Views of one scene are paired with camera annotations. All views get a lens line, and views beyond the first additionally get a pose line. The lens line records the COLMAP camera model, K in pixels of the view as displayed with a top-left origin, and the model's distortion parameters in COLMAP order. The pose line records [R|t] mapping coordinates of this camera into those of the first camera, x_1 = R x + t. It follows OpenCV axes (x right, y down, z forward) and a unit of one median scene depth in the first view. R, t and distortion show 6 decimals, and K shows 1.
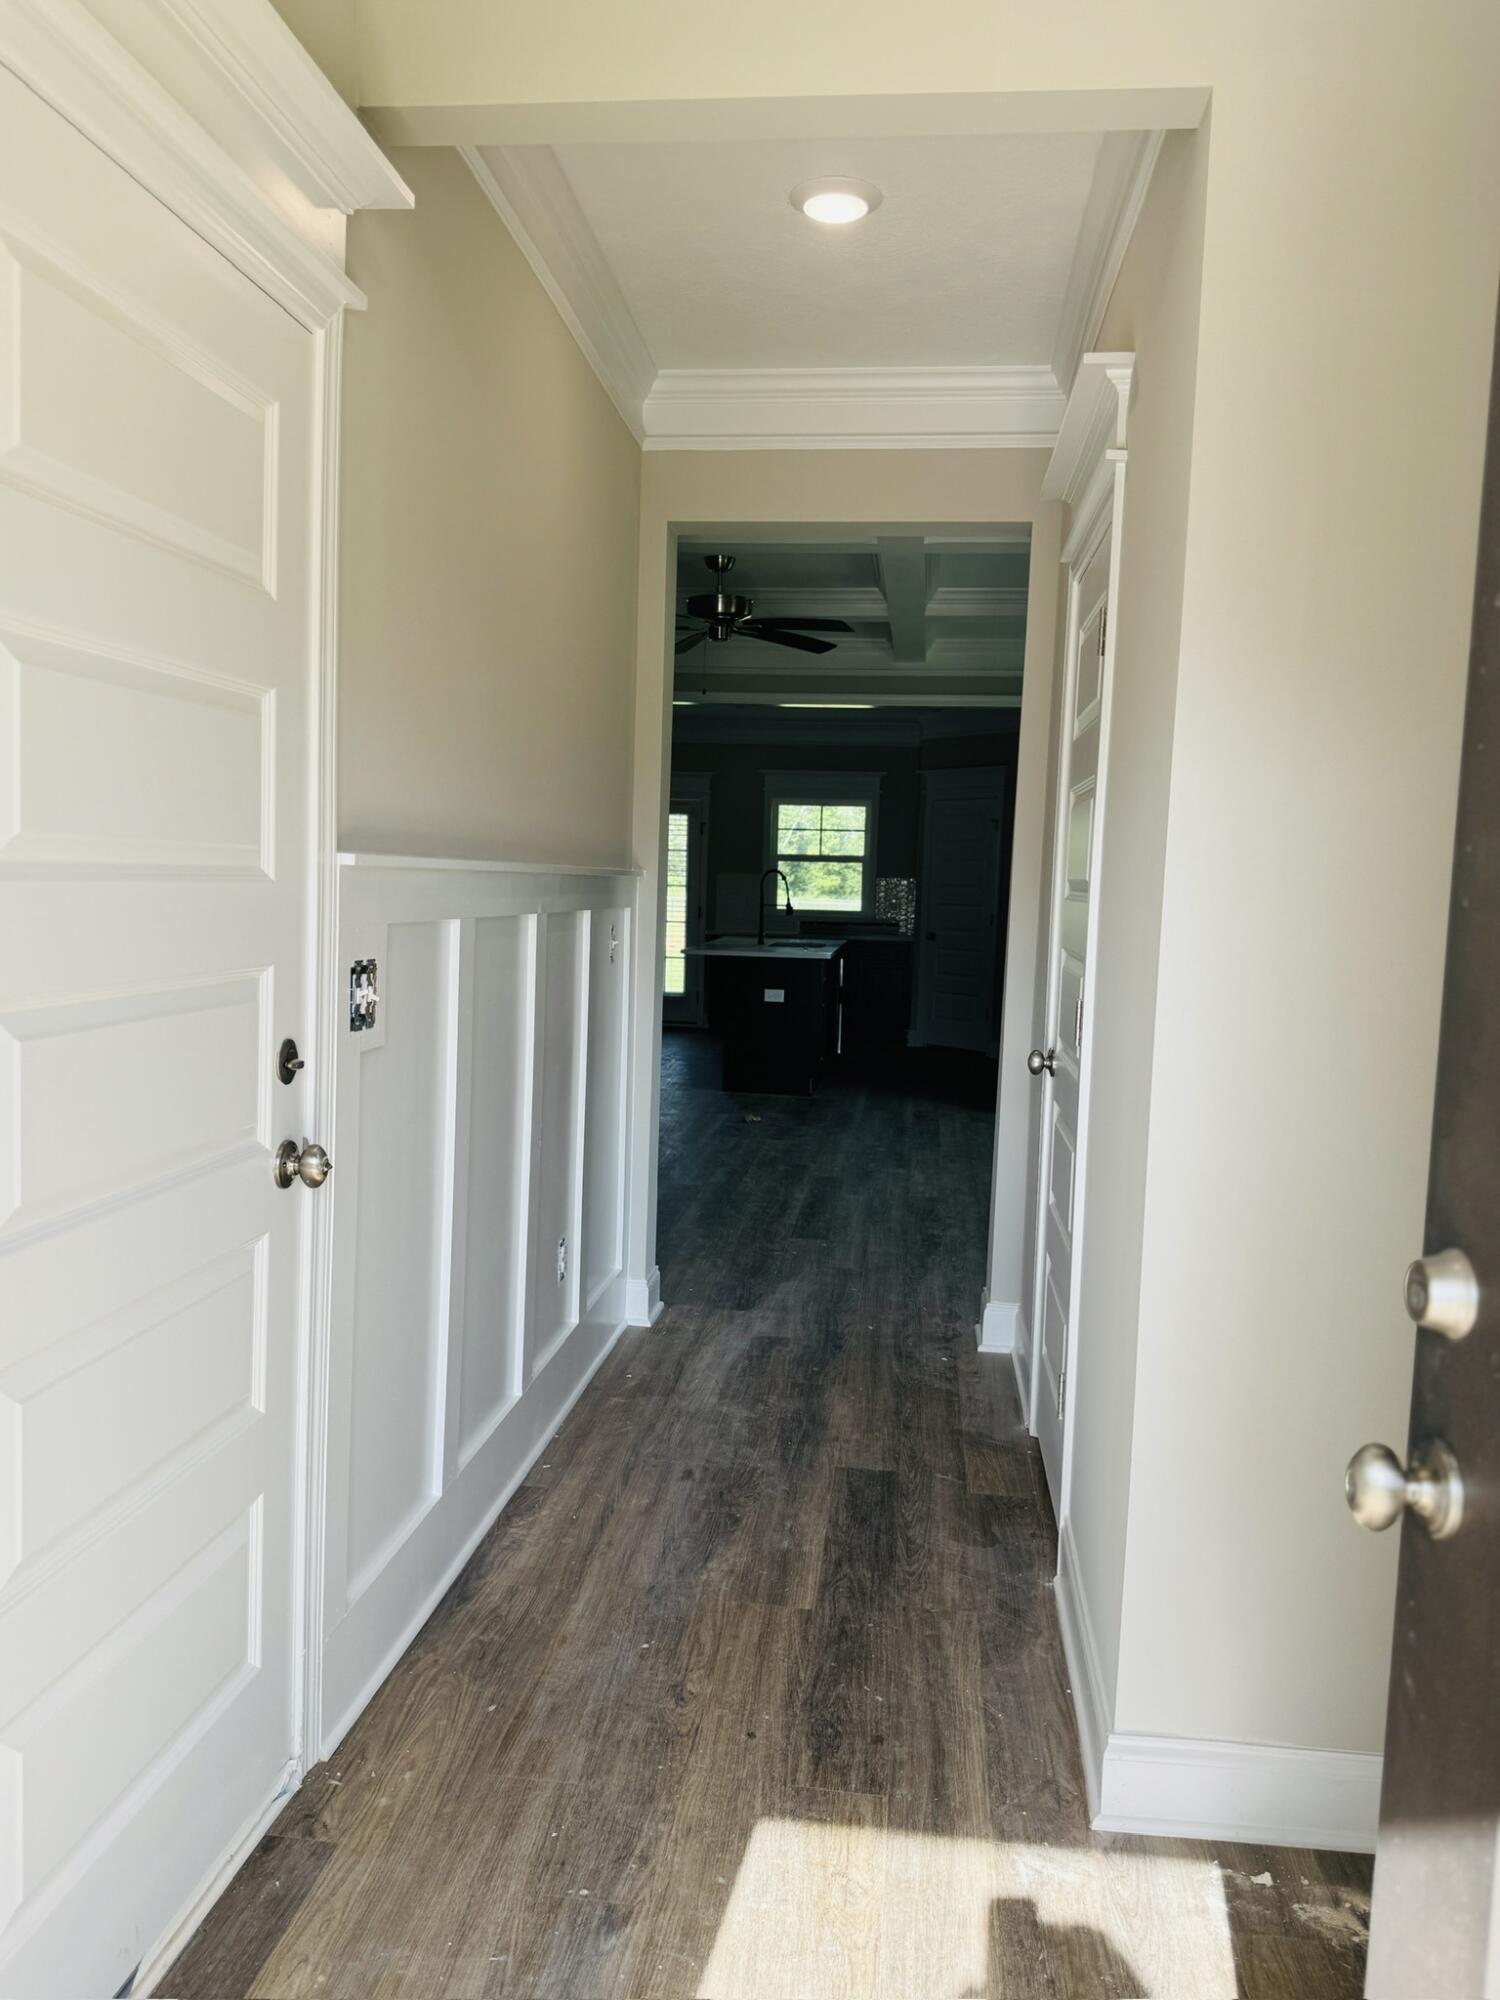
lens RADIAL K [[1518.4, 0, 748.0], [0, 1518.4, 1000.0], [0, 0, 1]] dist [0.048719, -0.050825]
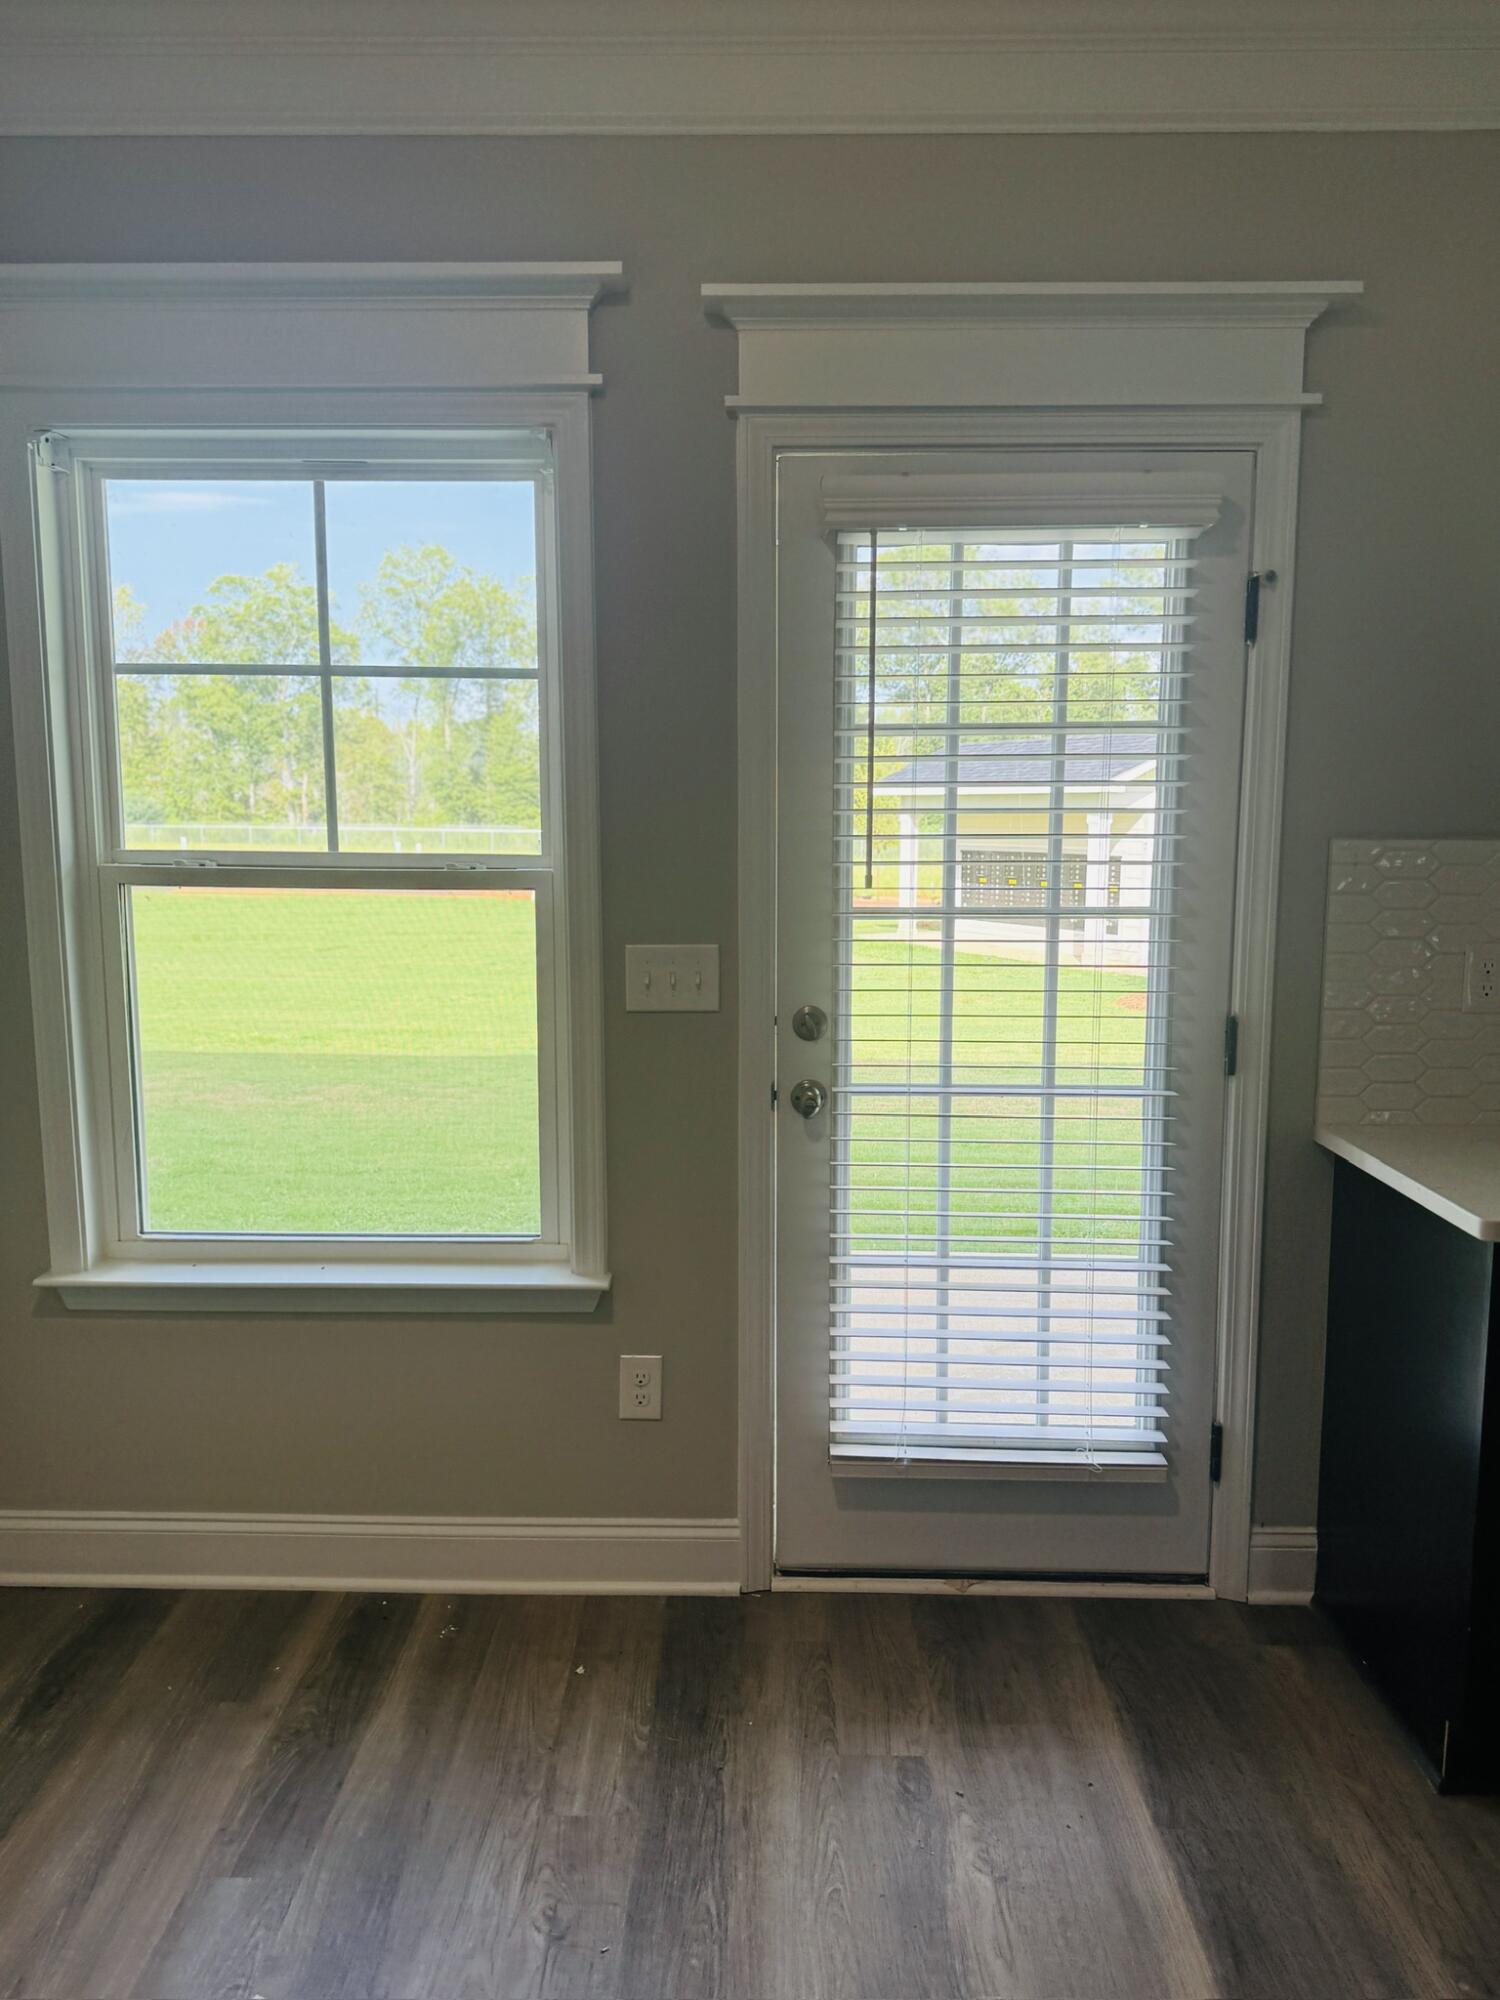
lens RADIAL K [[1518.4, 0, 746.6], [0, 1518.4, 1007.8], [0, 0, 1]] dist [0.048719, -0.050825]
pose [[0.994706, -0.041234, 0.094131, -0.115078], [0.036430, 0.997972, 0.052197, -0.076862], [-0.096092, -0.048492, 0.994191, 0.830103]]
